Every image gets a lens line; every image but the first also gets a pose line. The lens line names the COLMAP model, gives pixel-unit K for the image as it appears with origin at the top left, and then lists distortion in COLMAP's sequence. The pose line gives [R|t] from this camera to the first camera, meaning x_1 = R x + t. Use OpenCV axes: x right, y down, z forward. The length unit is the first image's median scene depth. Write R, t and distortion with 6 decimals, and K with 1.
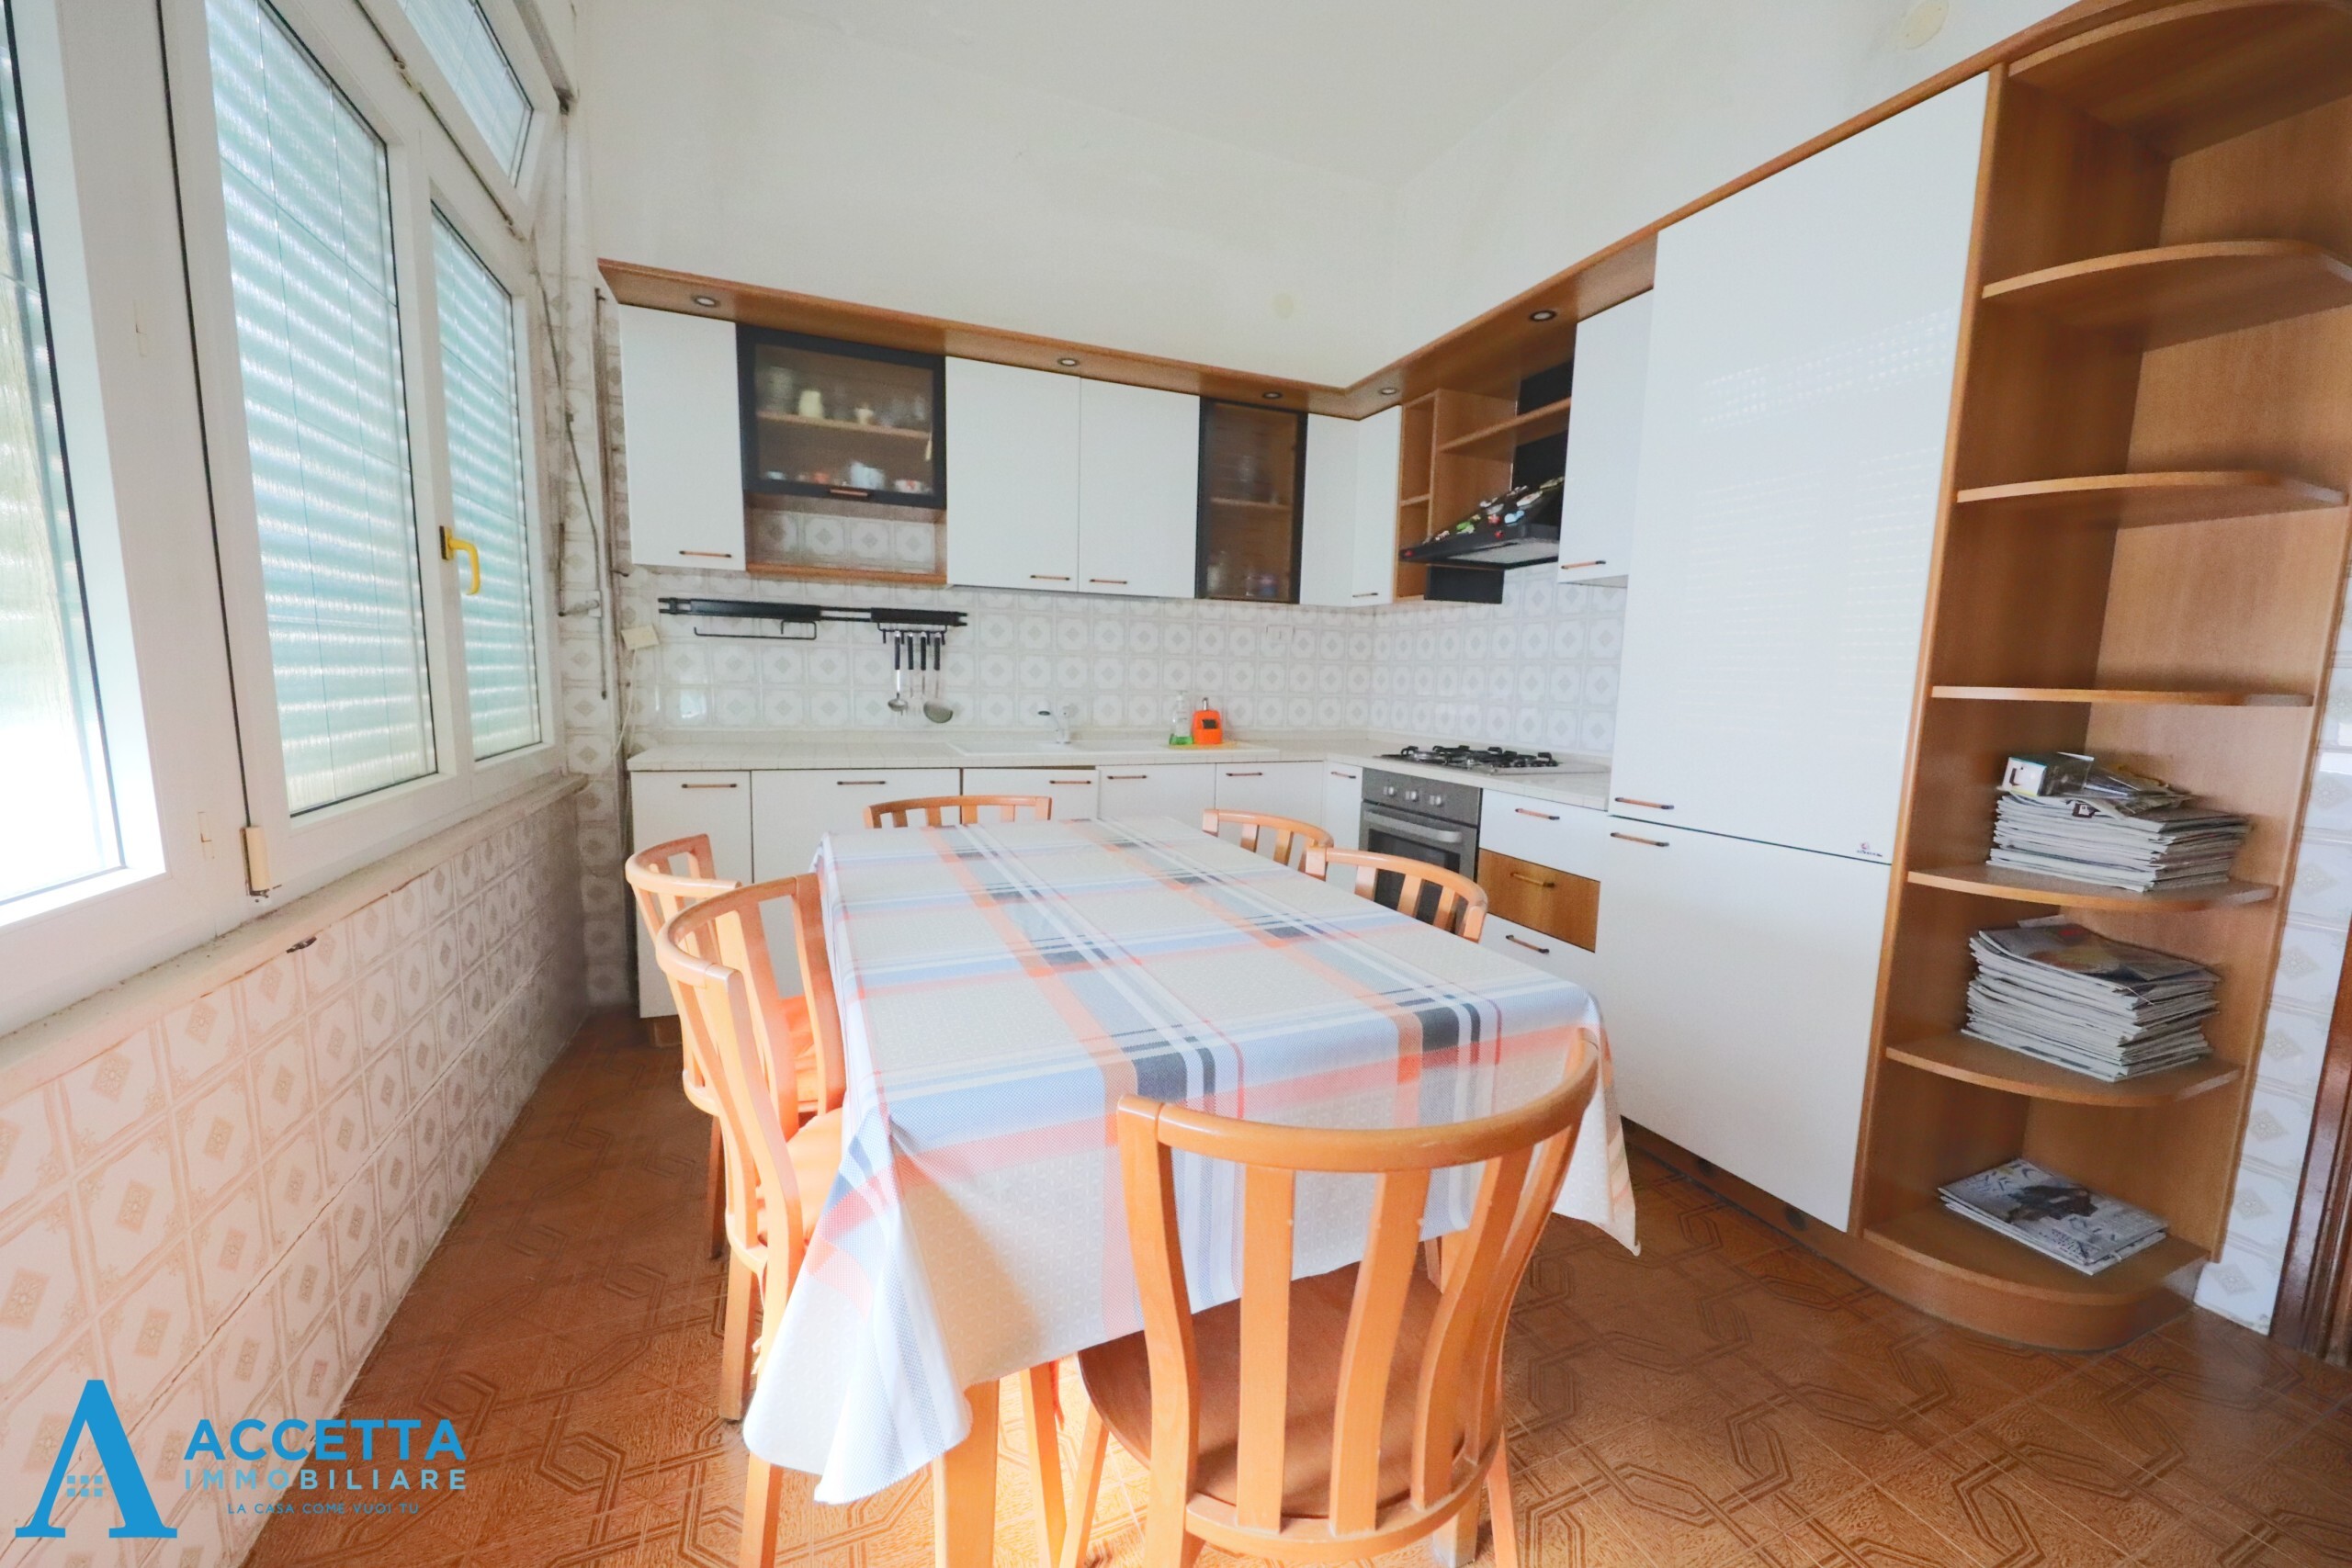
lens RADIAL K [[866.9, 0, 1181.7], [0, 866.9, 781.4], [0, 0, 1]] dist [-0.001326, -0.000072]
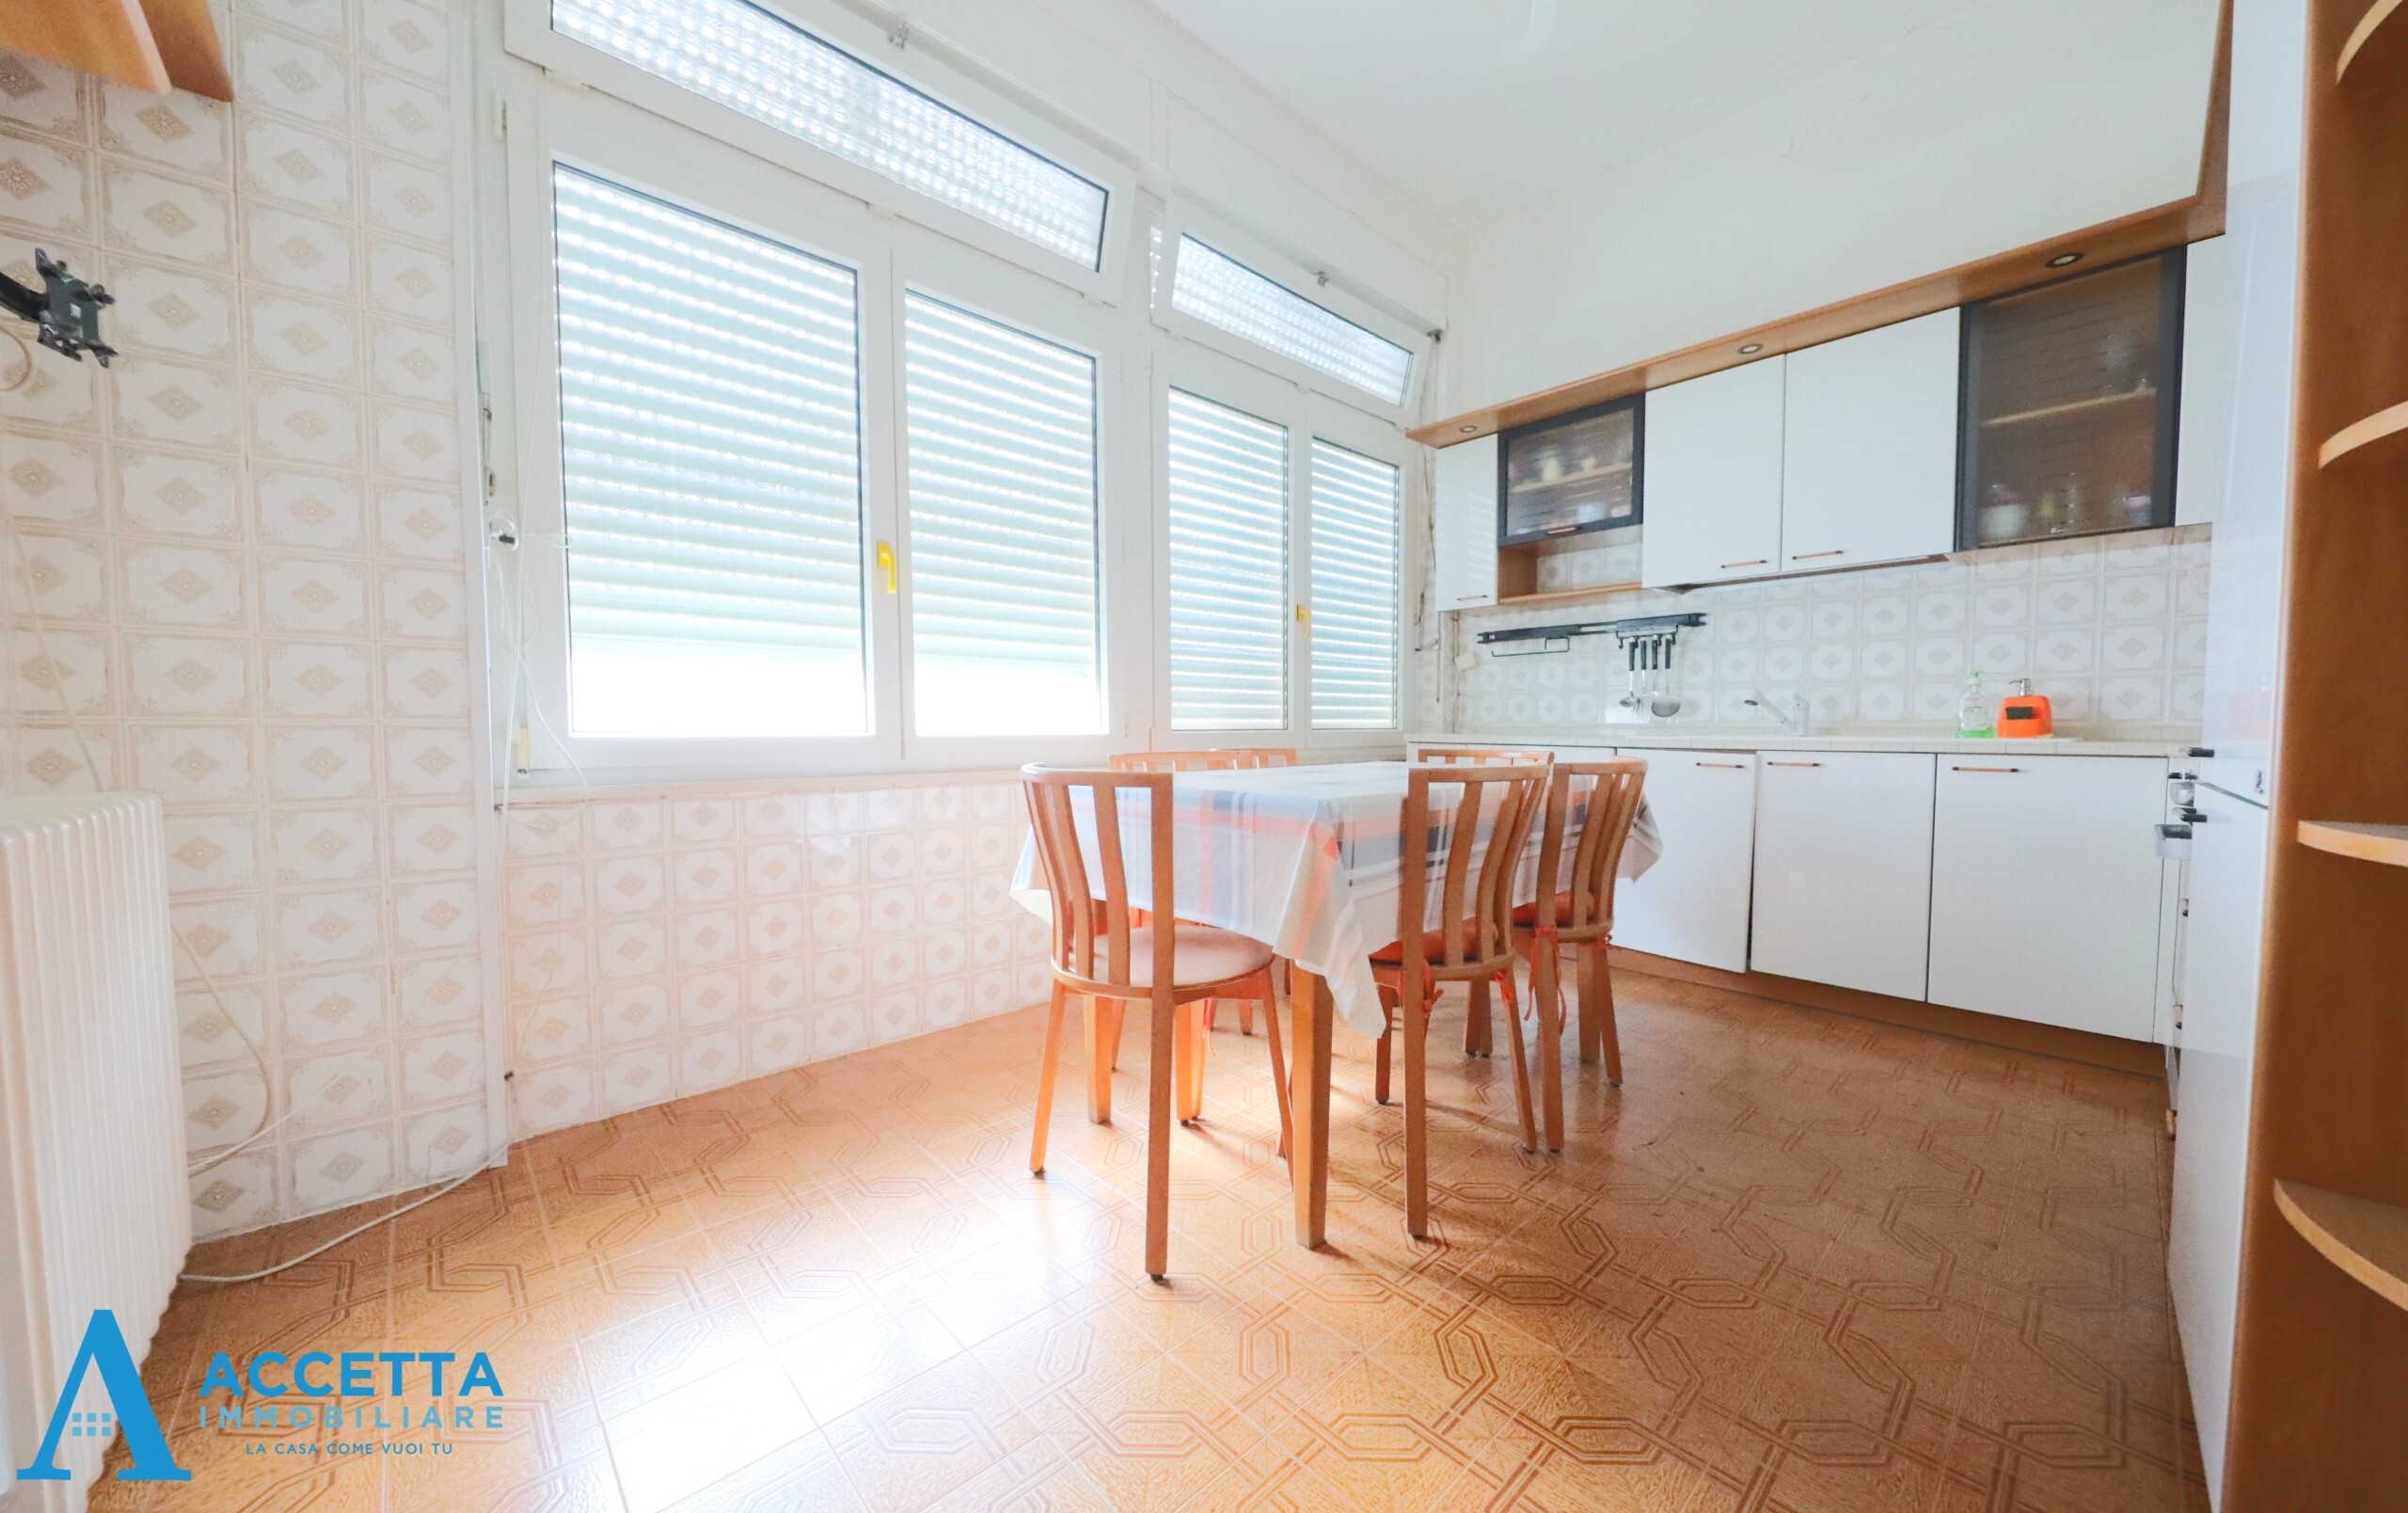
lens RADIAL K [[843.1, 0, 1206.2], [0, 843.1, 762.7], [0, 0, 1]] dist [-0.000821, -0.000052]
pose [[0.335832, 0.019155, -0.941727, 0.565315], [-0.108198, 0.993960, -0.018368, 0.076536], [0.935687, 0.108061, 0.335876, 0.127769]]
